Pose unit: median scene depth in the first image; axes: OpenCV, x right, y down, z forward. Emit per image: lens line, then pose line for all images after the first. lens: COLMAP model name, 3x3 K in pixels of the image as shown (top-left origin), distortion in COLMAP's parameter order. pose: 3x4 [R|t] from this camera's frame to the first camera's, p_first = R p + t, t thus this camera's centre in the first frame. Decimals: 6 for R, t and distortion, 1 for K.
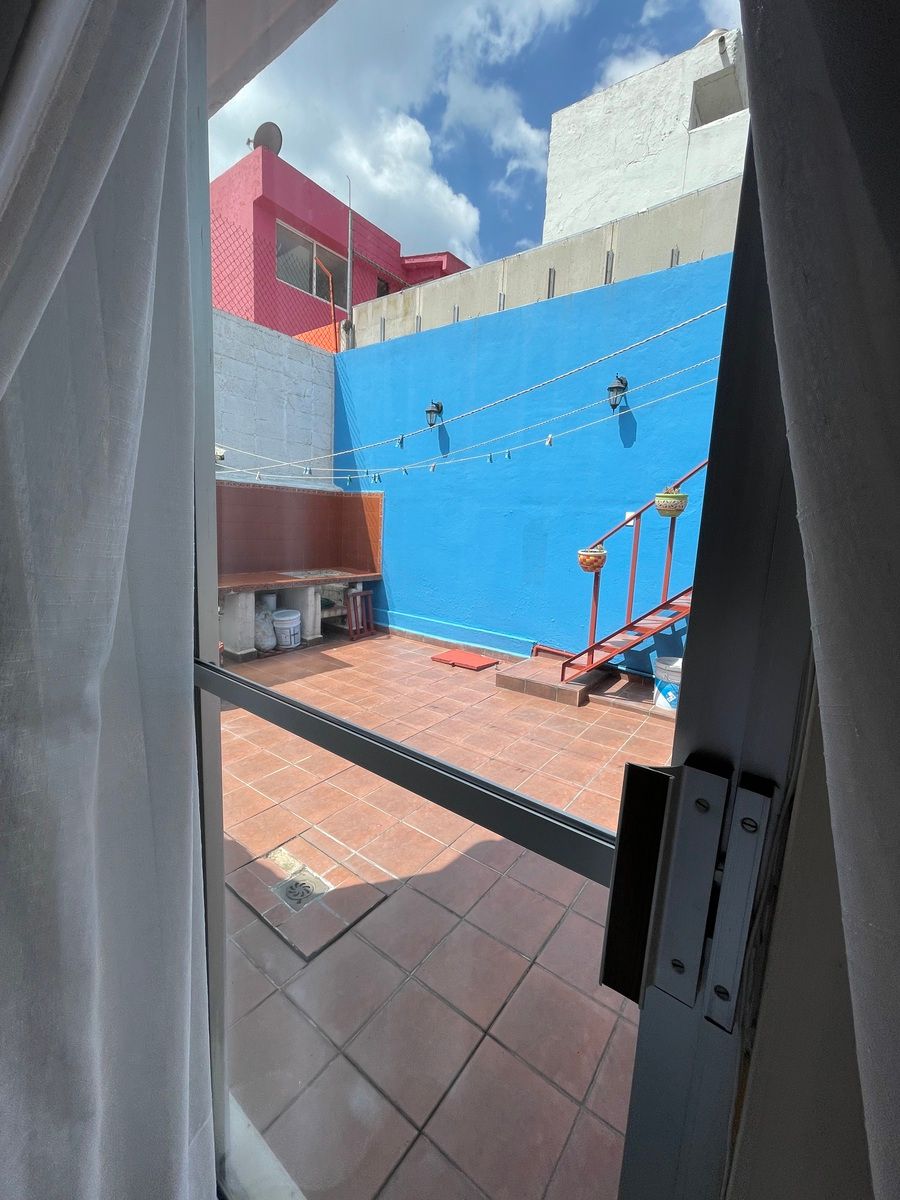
lens RADIAL K [[485.5, 0, 453.2], [0, 485.5, 596.1], [0, 0, 1]] dist [-0.011975, 0.004724]
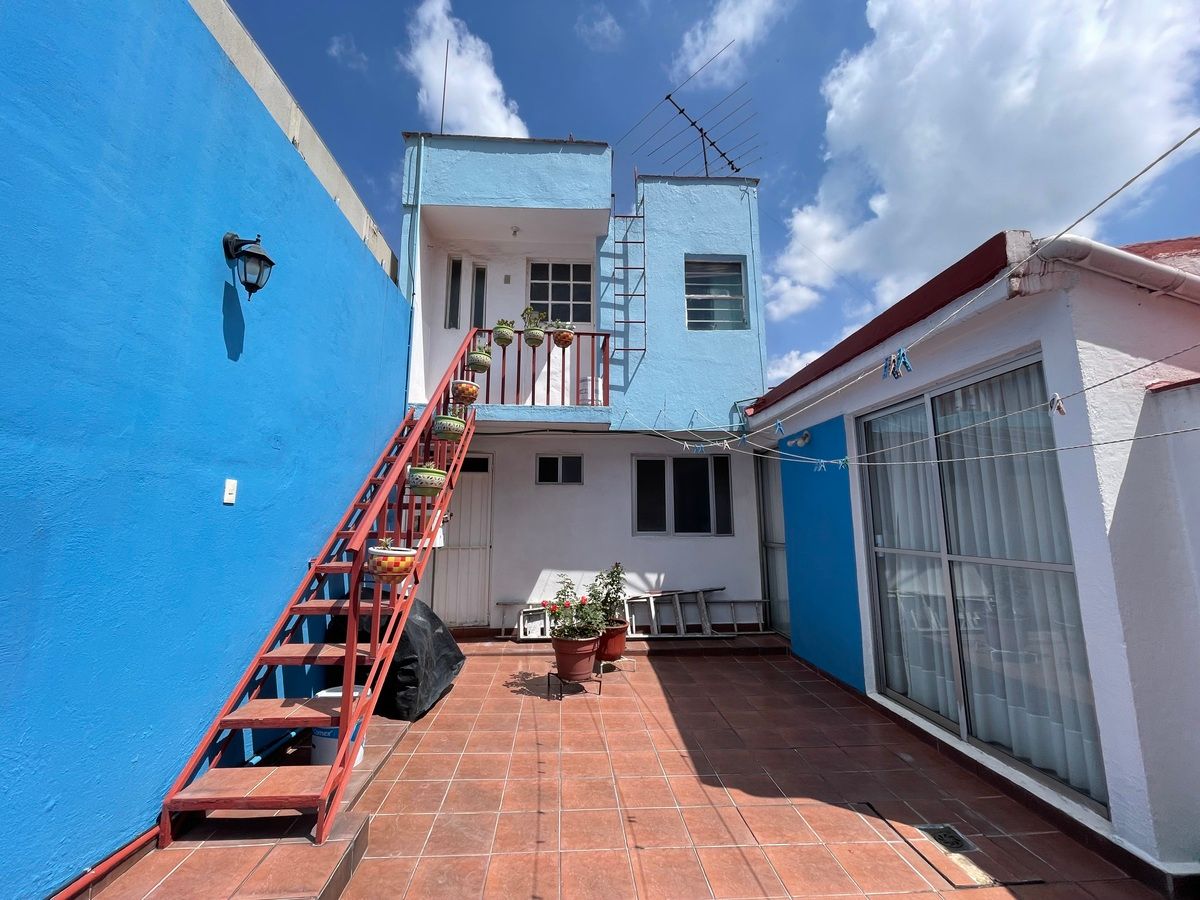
lens RADIAL K [[485.5, 0, 596.5], [0, 485.5, 447.5], [0, 0, 1]] dist [-0.011975, 0.004724]
pose [[-0.649325, 0.063910, 0.757821, -0.390556], [0.082548, 0.996498, -0.013308, -0.207859], [-0.756018, 0.053915, -0.652327, 1.292487]]
